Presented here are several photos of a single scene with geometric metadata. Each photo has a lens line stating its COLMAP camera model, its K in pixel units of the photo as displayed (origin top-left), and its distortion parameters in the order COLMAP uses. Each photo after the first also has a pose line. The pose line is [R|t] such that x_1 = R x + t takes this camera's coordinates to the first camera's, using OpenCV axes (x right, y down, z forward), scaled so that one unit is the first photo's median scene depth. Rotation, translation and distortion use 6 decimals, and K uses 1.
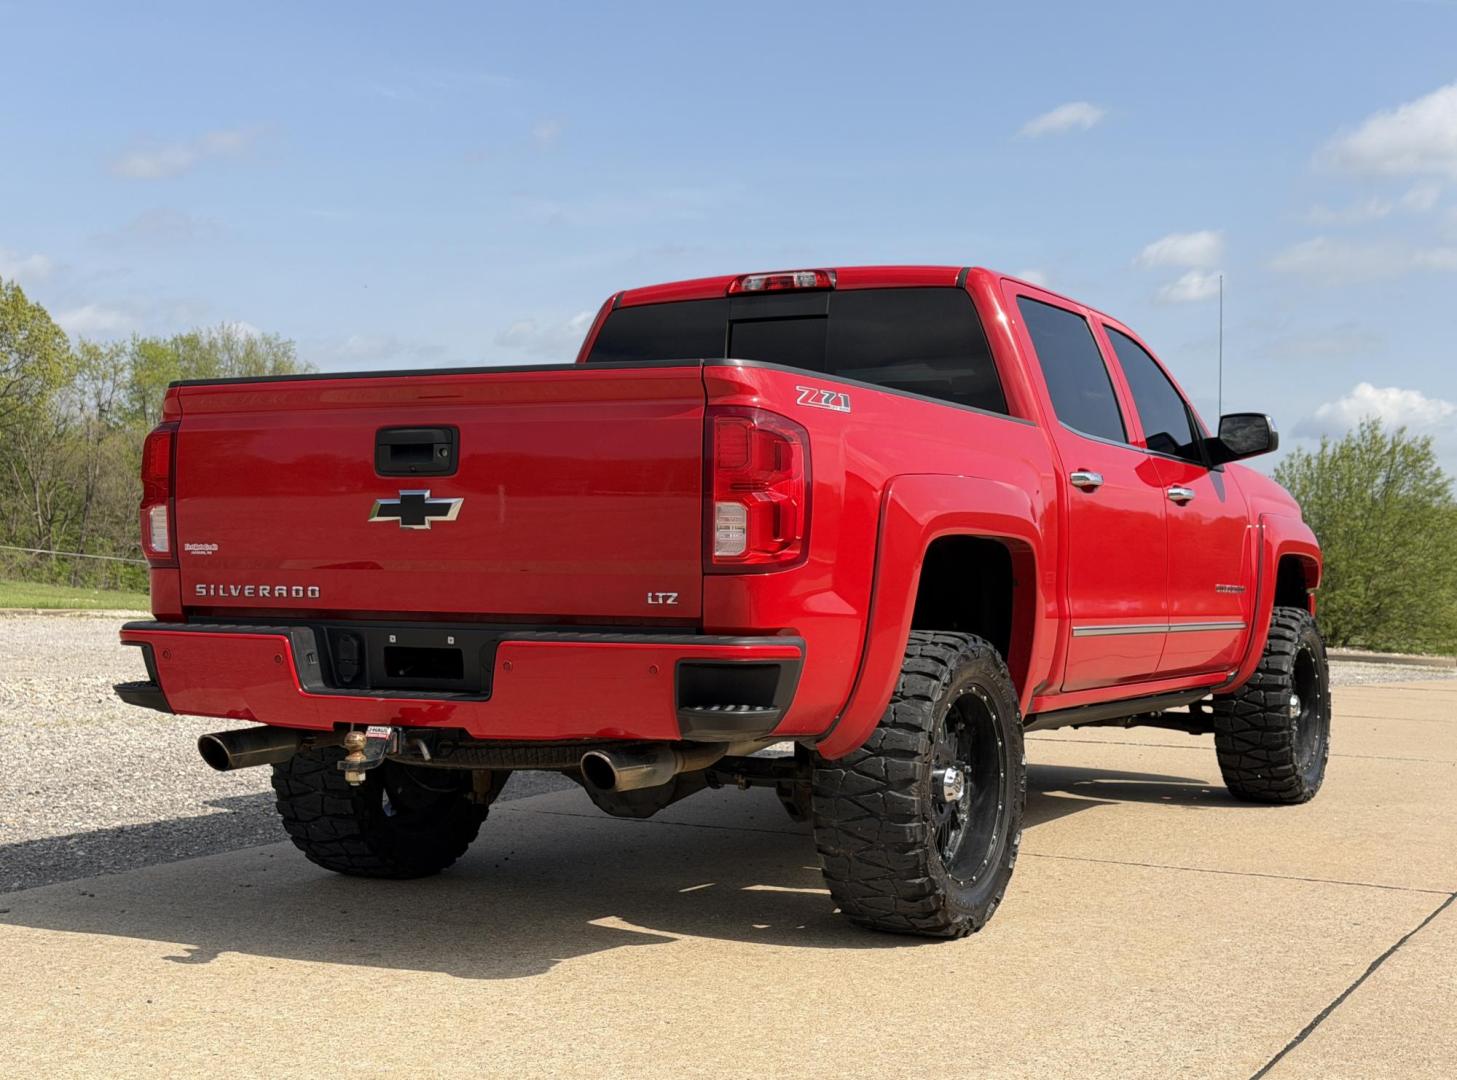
lens RADIAL K [[2017.8, 0, 730.9], [0, 2017.8, 542.8], [0, 0, 1]] dist [0.152951, 0.000000]
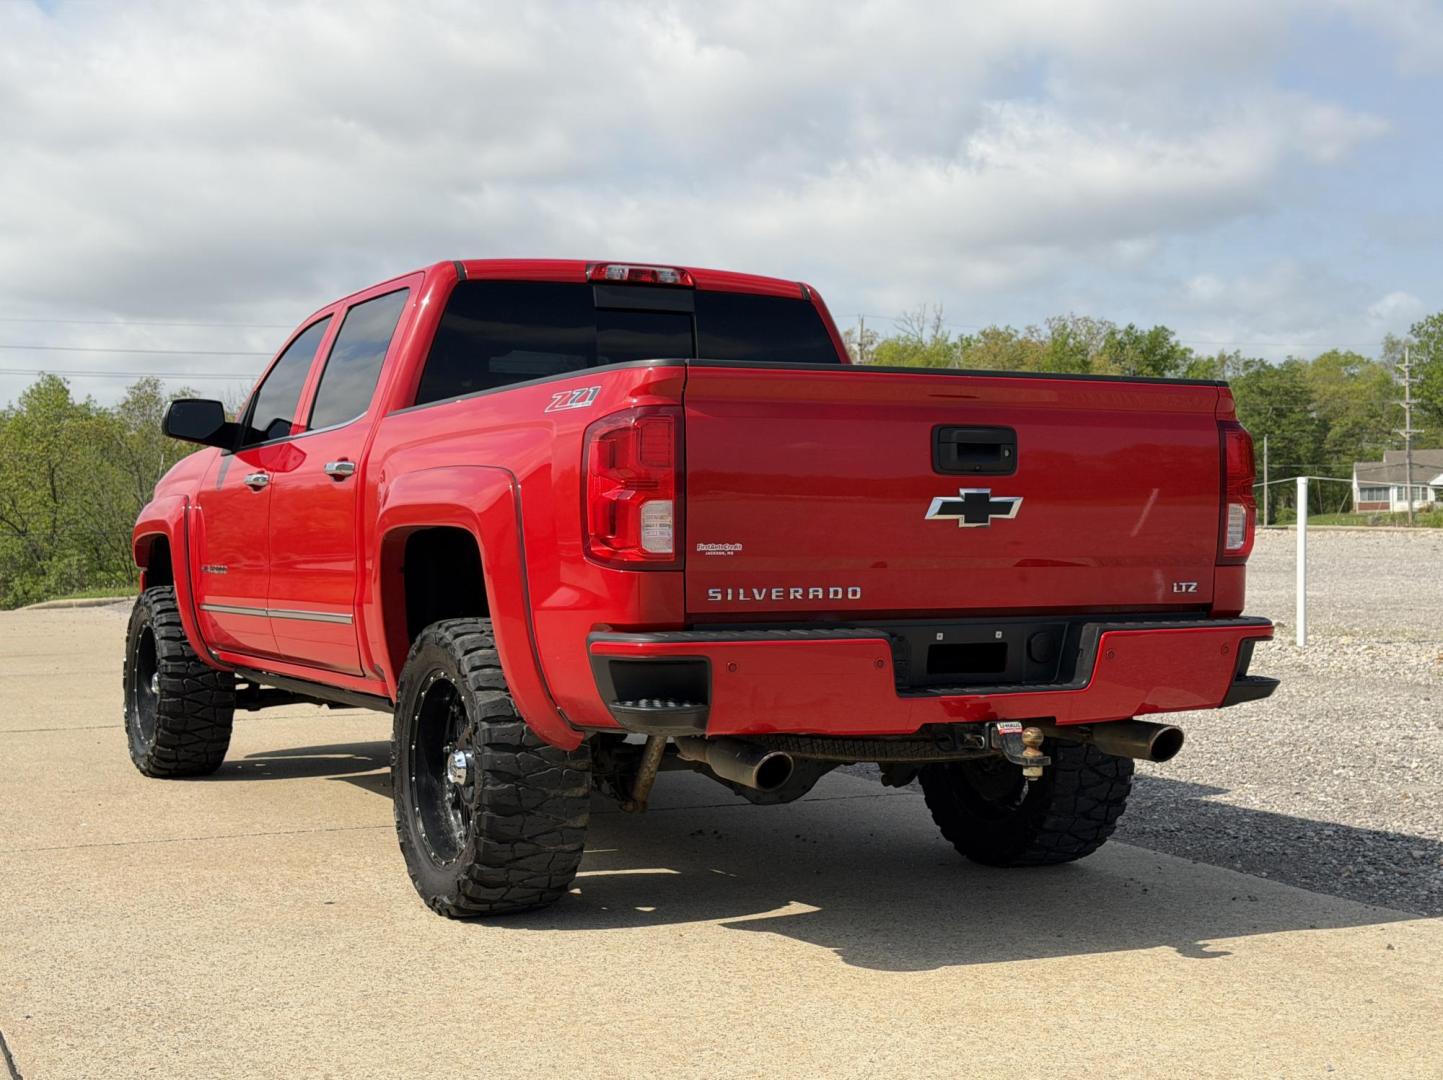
lens RADIAL K [[1998.4, 0, 719.7], [0, 1998.4, 541.9], [0, 0, 1]] dist [0.152951, 0.000000]
pose [[0.549893, -0.012924, 0.835135, -1.046786], [-0.001482, 0.999864, 0.016450, -0.015480], [-0.835234, -0.010284, 0.549799, 0.545211]]
